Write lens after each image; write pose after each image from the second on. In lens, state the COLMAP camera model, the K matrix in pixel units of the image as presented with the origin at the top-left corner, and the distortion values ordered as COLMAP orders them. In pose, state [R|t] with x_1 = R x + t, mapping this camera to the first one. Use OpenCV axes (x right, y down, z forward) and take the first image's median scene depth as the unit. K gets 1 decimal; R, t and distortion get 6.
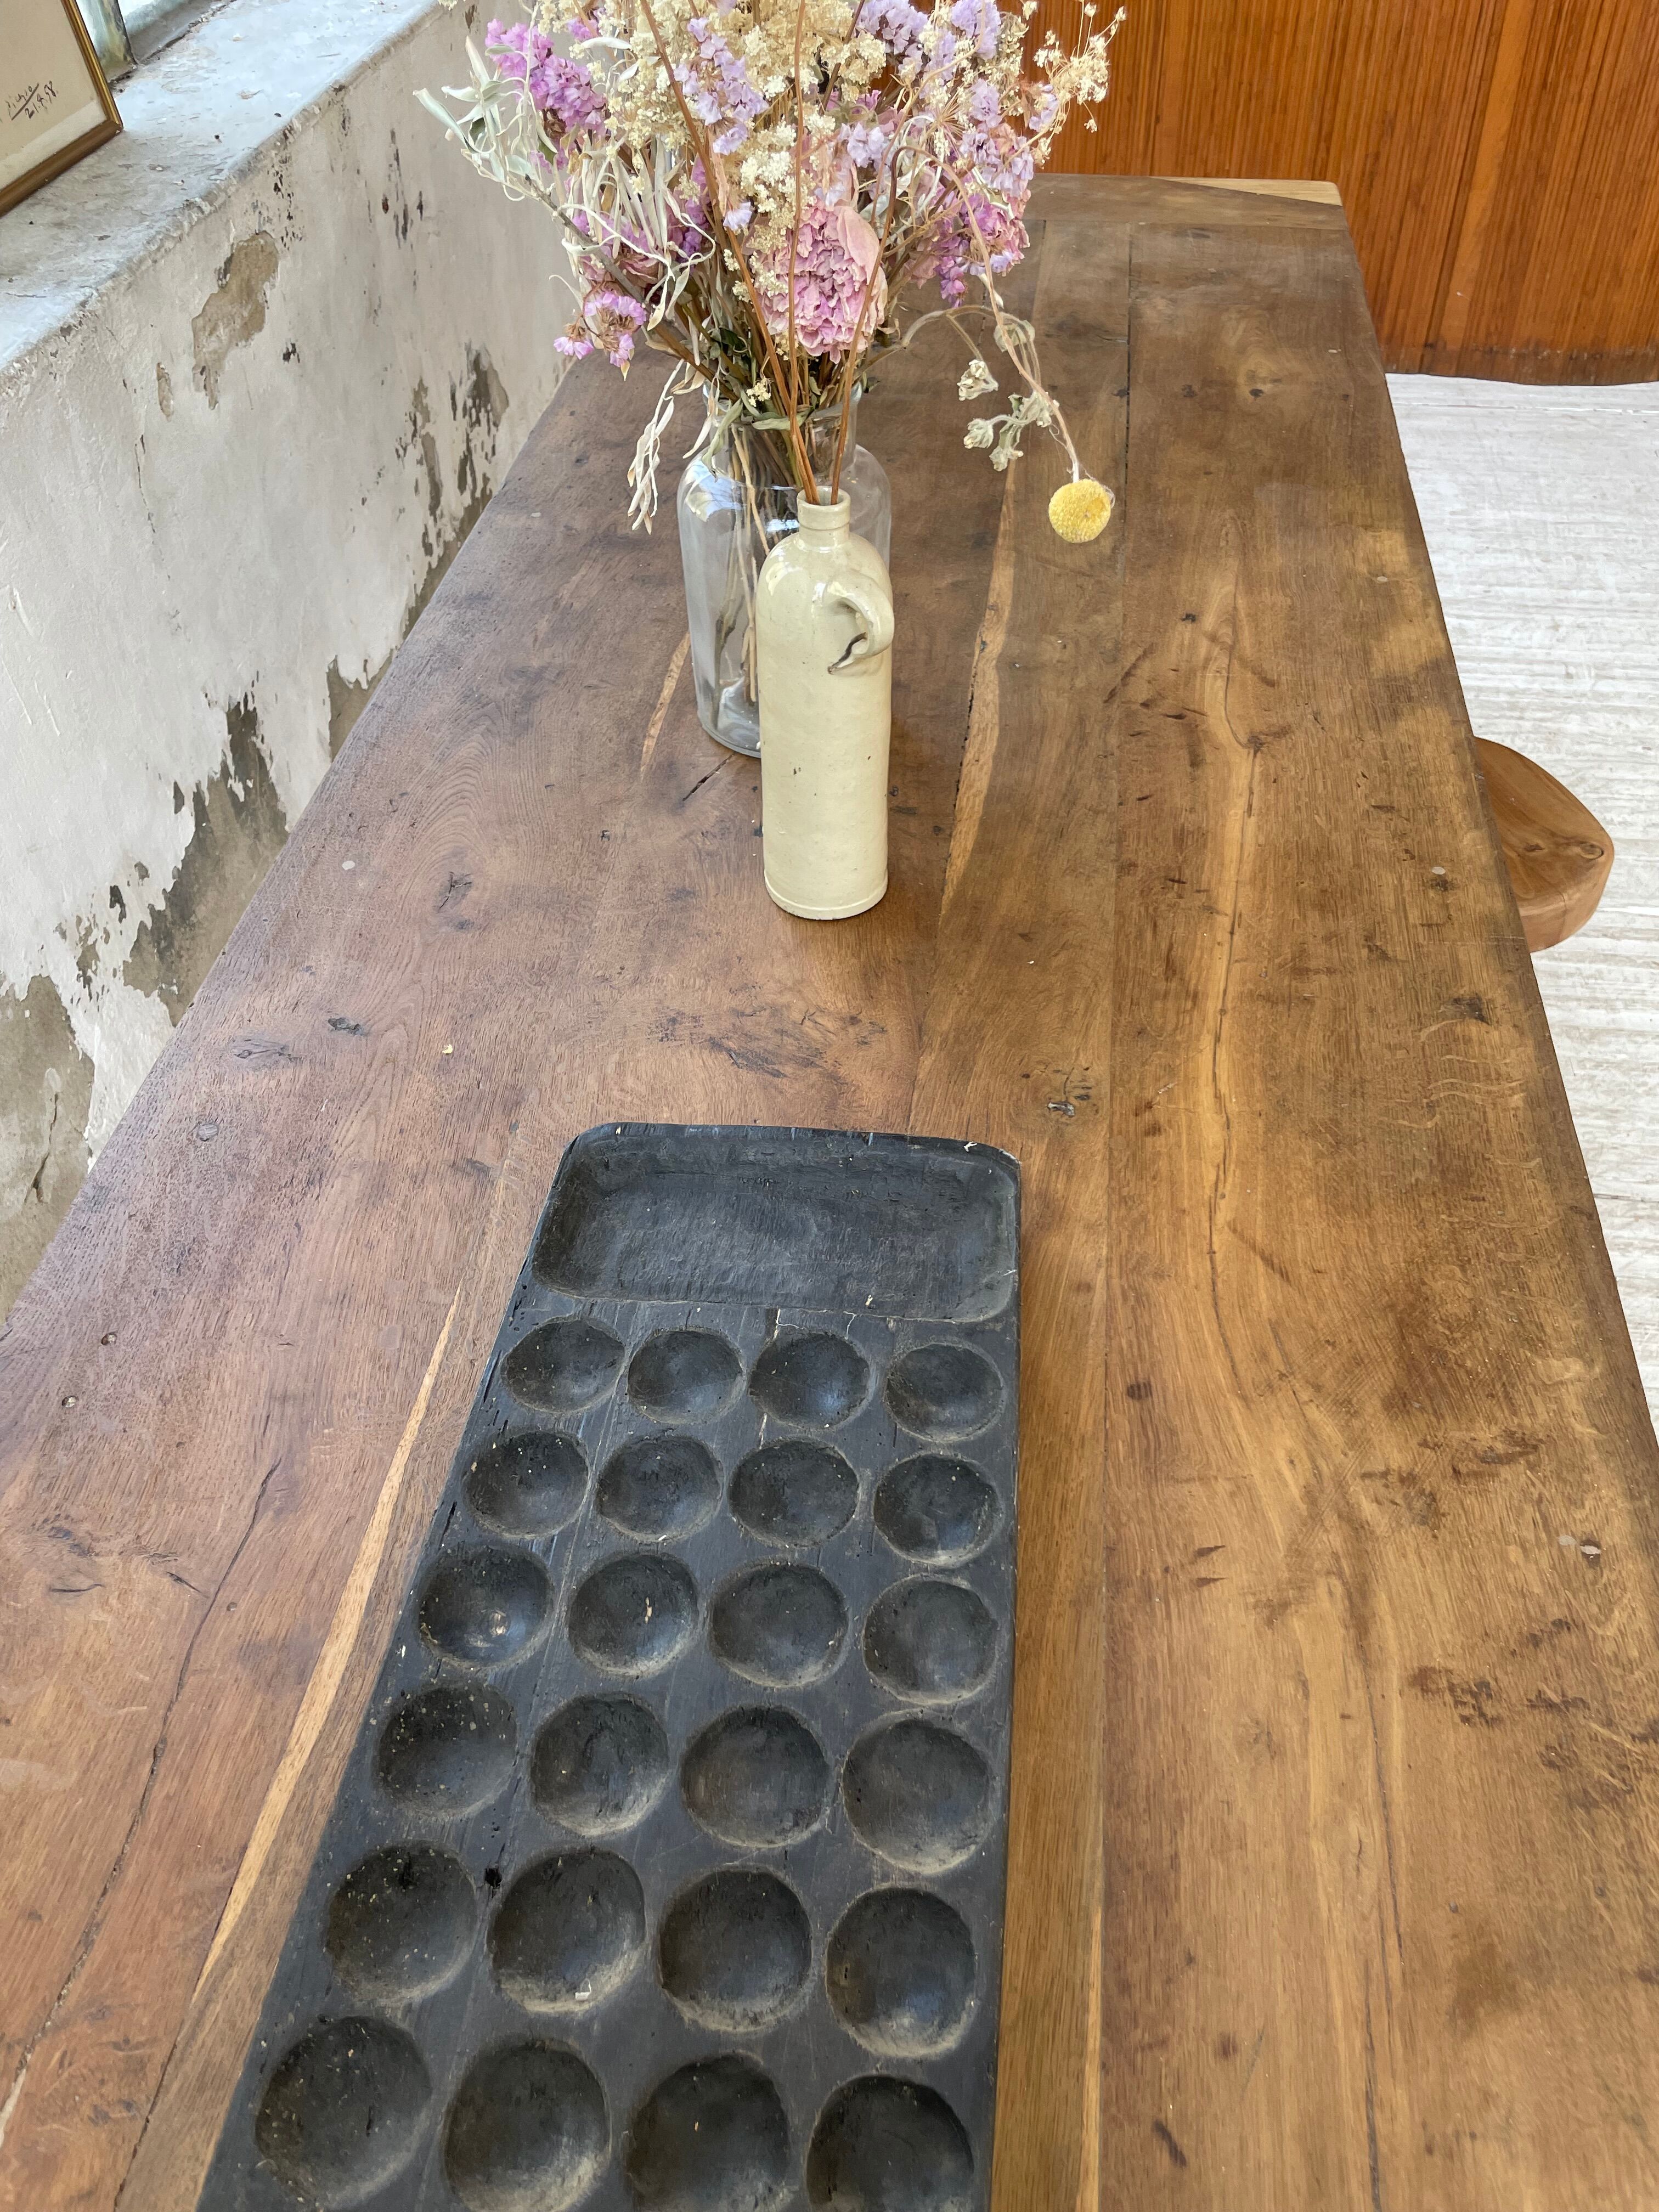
lens RADIAL K [[1691.8, 0, 851.3], [0, 1691.8, 1121.4], [0, 0, 1]] dist [0.084354, -0.120216]
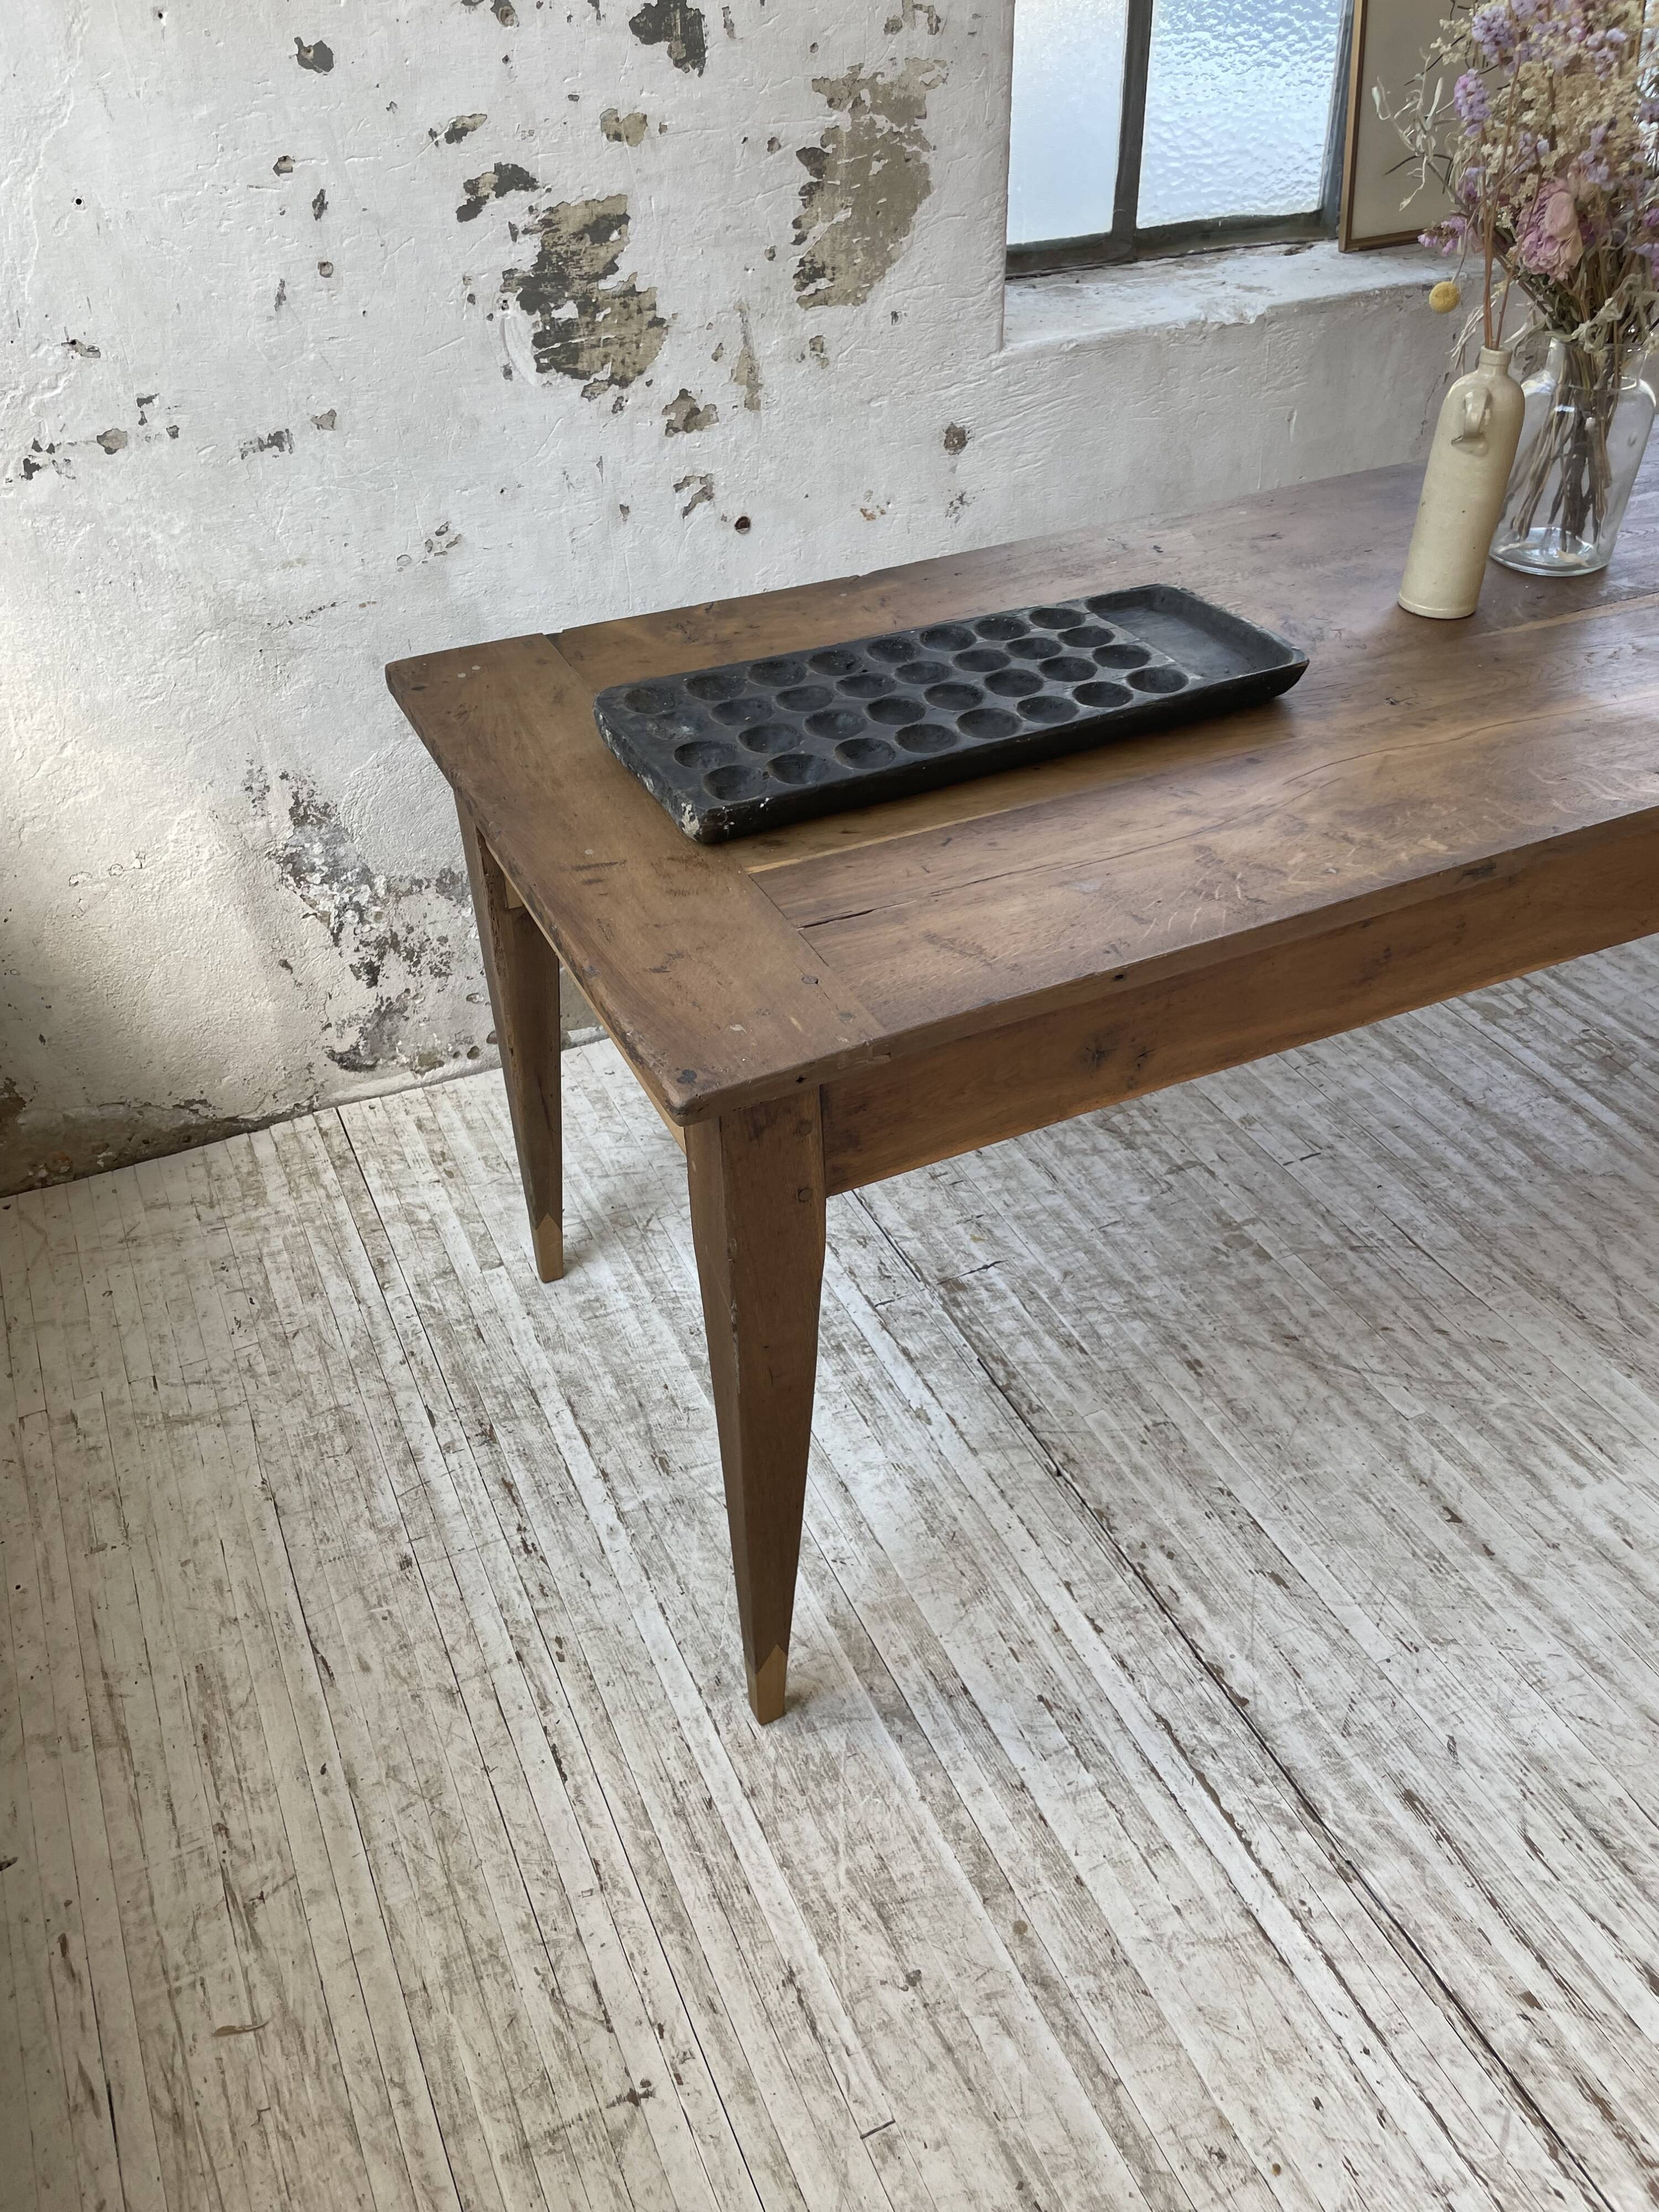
lens RADIAL K [[1691.8, 0, 846.7], [0, 1691.8, 1100.9], [0, 0, 1]] dist [0.084354, -0.120216]
pose [[0.540499, 0.521831, -0.659965, 1.070139], [-0.588223, 0.795220, 0.147032, 0.348726], [0.601543, 0.308736, 0.736769, -0.426299]]
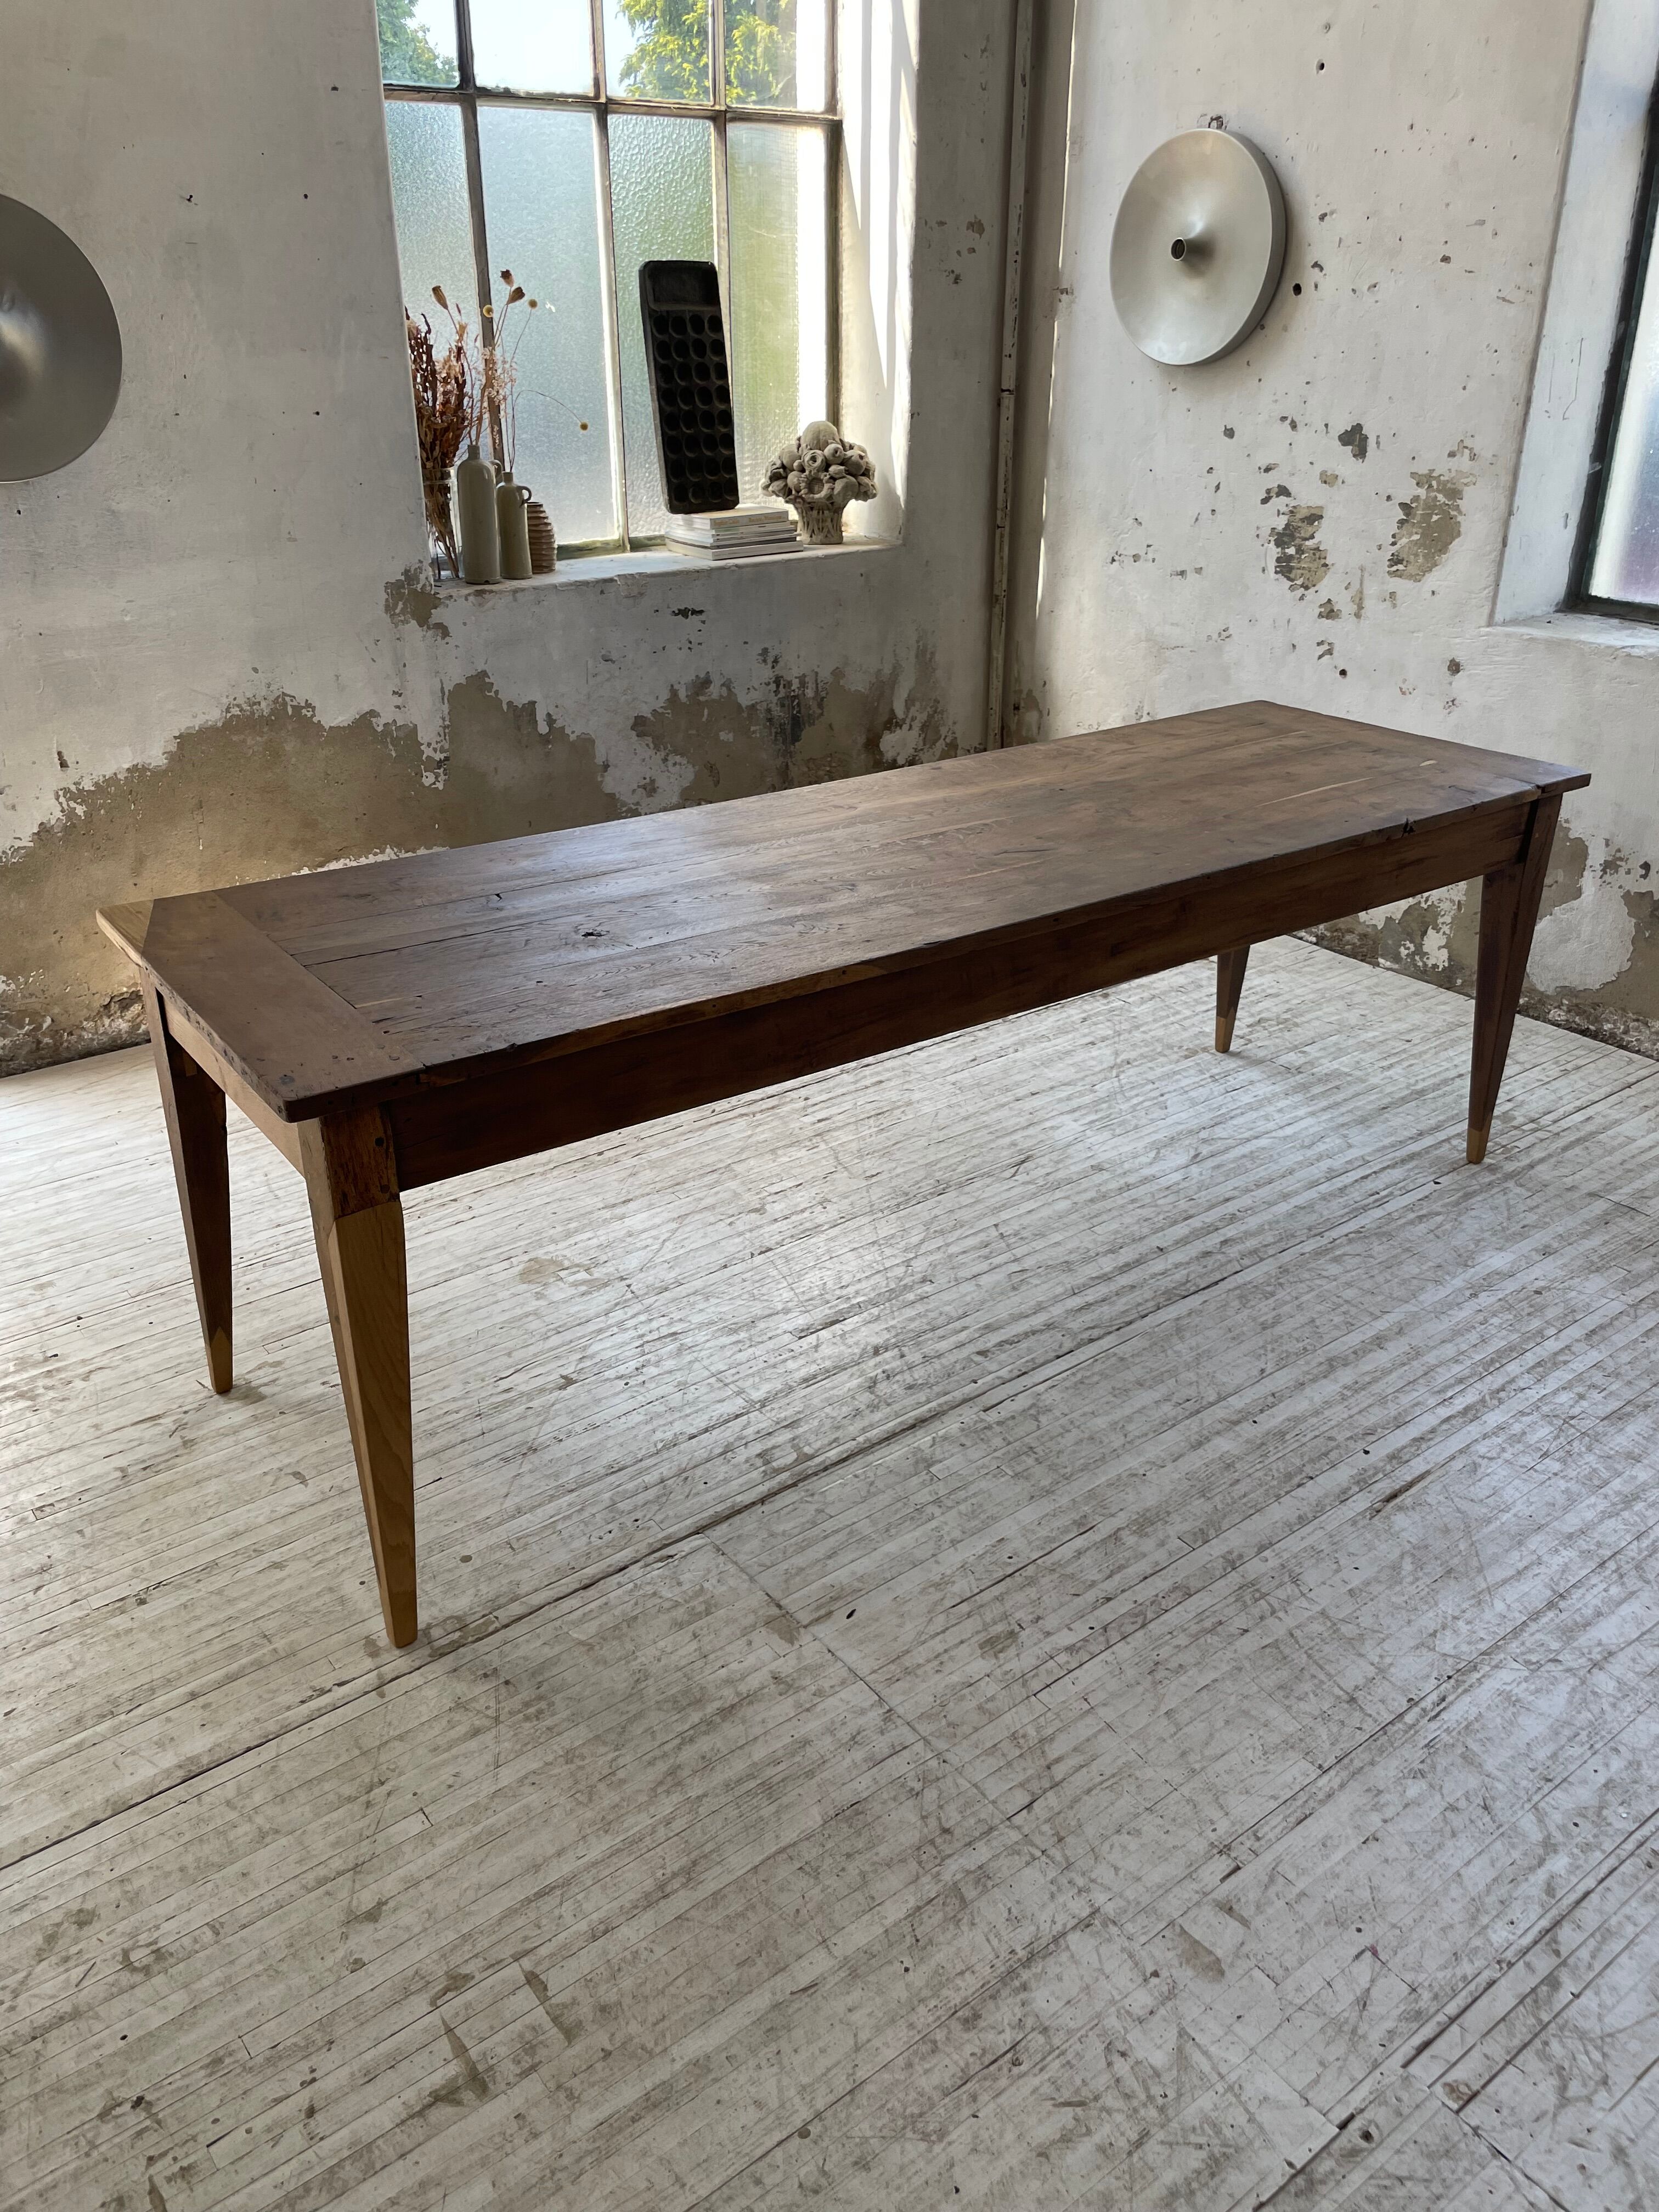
lens RADIAL K [[1686.5, 0, 825.8], [0, 1686.5, 1089.4], [0, 0, 1]] dist [0.090814, -0.130154]
pose [[-0.712897, 0.309292, -0.629378, 3.087606], [-0.487161, 0.427150, 0.761720, -1.992098], [0.504433, 0.849636, -0.153839, 1.741488]]
